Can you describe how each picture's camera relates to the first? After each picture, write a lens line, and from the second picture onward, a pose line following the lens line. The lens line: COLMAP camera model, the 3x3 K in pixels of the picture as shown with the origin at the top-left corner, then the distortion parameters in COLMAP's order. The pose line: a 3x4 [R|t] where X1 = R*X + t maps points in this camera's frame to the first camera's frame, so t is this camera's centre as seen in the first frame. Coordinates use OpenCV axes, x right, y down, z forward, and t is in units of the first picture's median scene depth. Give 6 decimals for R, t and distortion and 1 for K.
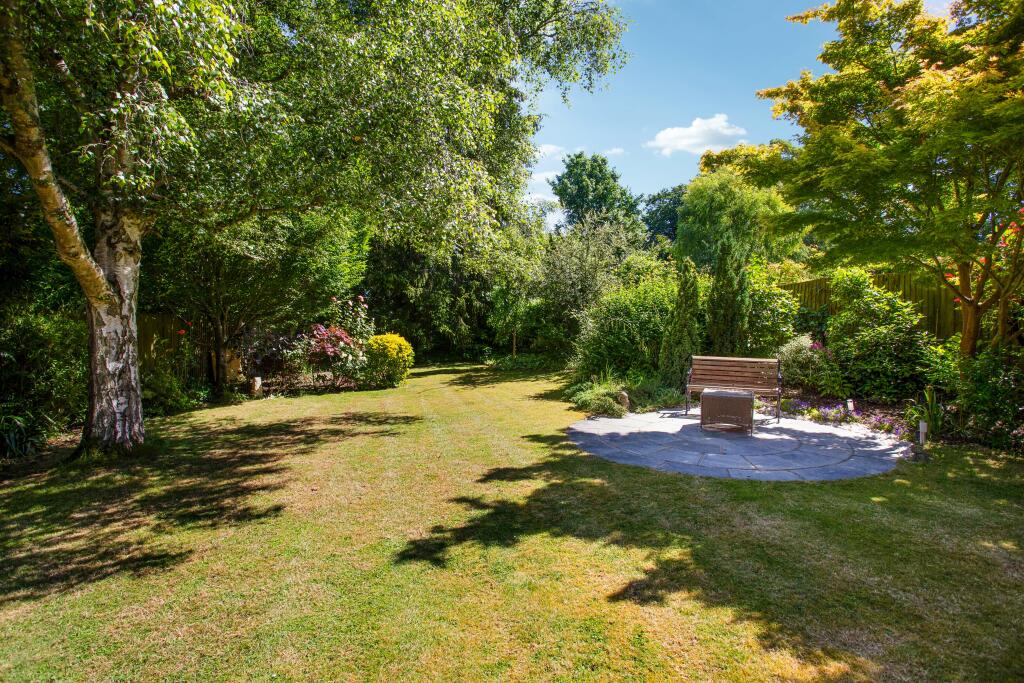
lens RADIAL K [[498.2, 0, 512.0], [0, 498.2, 341.5], [0, 0, 1]] dist [-0.030135, 0.000089]
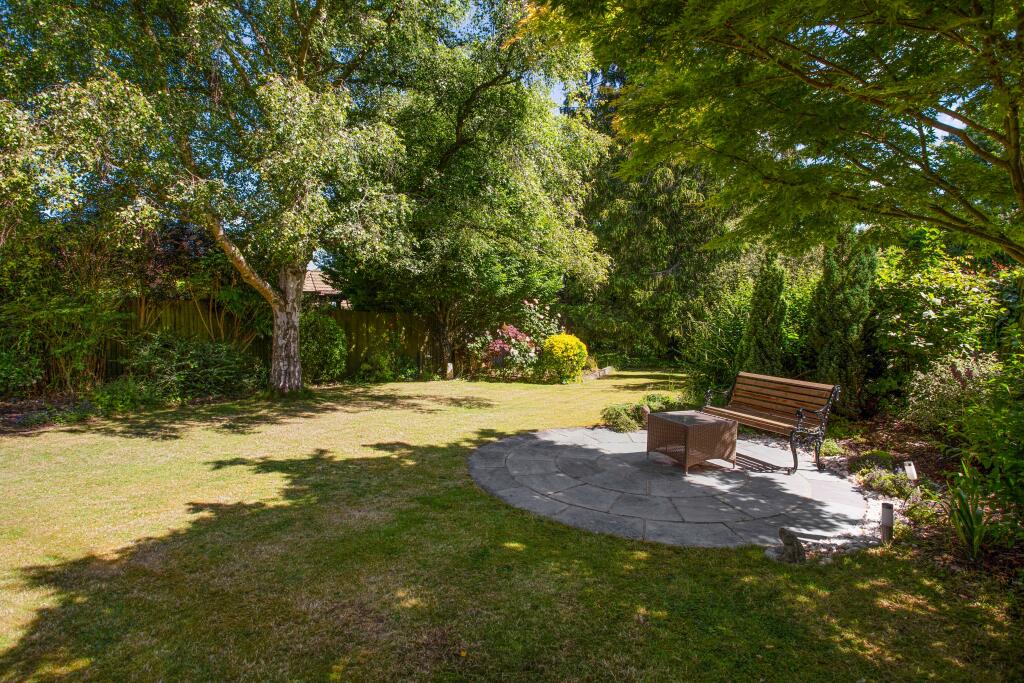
lens RADIAL K [[509.8, 0, 512.0], [0, 509.8, 341.5], [0, 0, 1]] dist [-0.034676, -0.000131]
pose [[0.724348, 0.044588, -0.687992, 0.630302], [-0.052337, 0.998583, 0.009613, -0.006833], [0.687445, 0.029044, 0.725655, 0.186927]]
